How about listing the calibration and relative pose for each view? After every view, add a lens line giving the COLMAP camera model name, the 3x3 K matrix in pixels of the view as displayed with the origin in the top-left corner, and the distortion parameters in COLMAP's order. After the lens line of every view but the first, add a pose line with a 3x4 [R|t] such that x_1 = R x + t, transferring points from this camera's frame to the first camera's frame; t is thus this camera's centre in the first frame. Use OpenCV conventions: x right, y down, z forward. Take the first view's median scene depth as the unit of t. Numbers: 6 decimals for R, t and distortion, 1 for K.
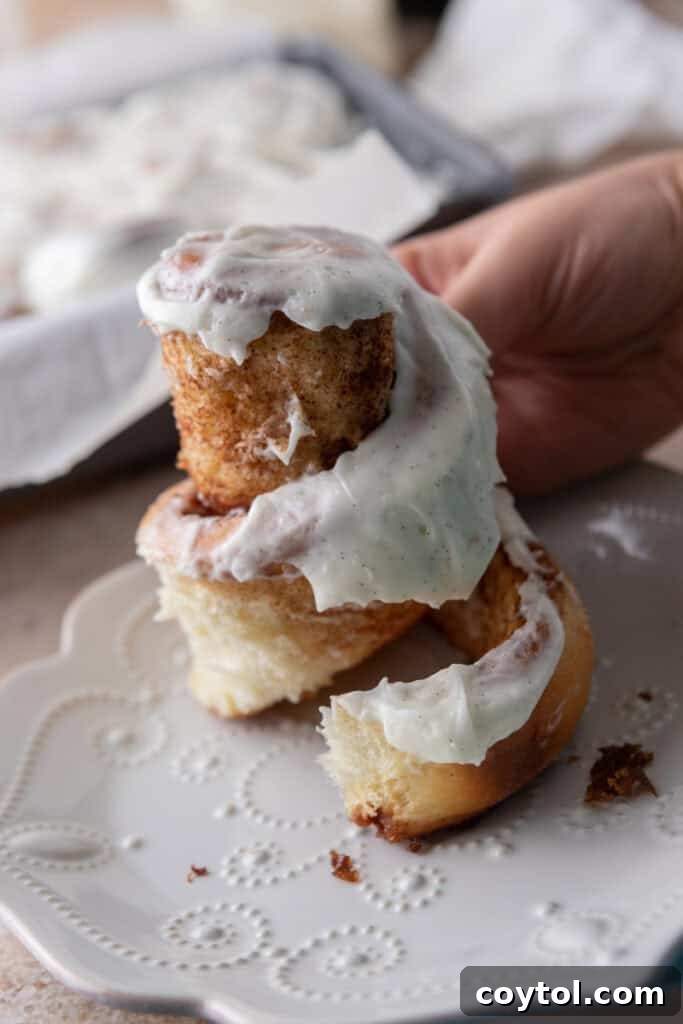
lens RADIAL K [[1113.3, 0, 325.7], [0, 1113.3, 557.1], [0, 0, 1]] dist [0.006242, -0.010119]
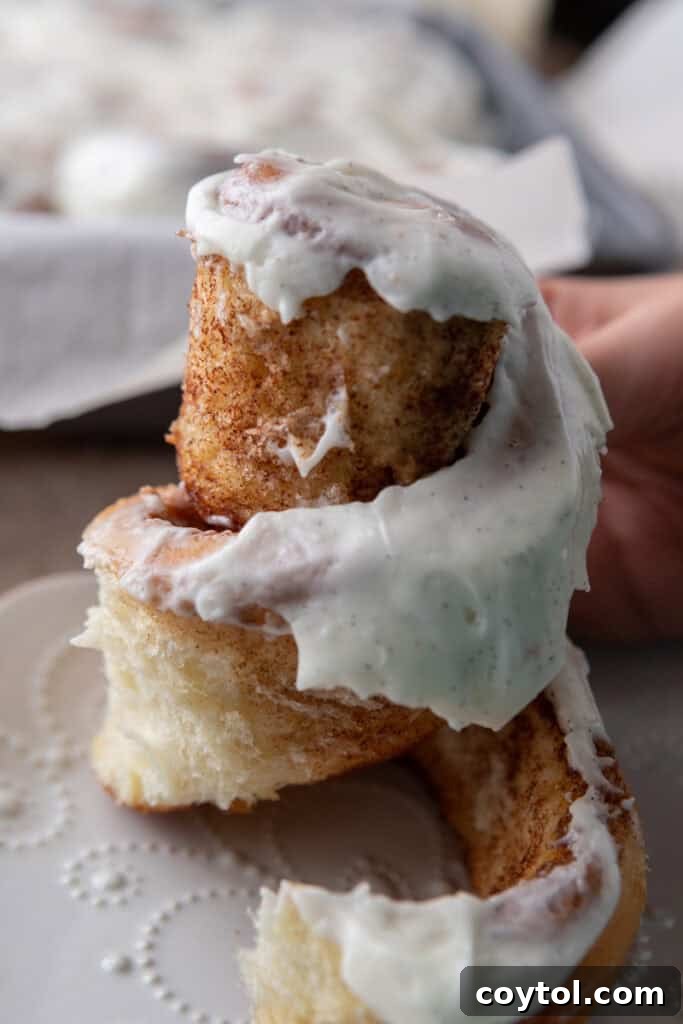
lens RADIAL K [[1113.3, 0, 325.7], [0, 1113.3, 557.1], [0, 0, 1]] dist [0.006242, -0.010119]
pose [[0.946919, 0.319718, -0.033553, 0.020259], [-0.321395, 0.943829, -0.076765, 0.017584], [0.007125, 0.083474, 0.996484, 0.283488]]
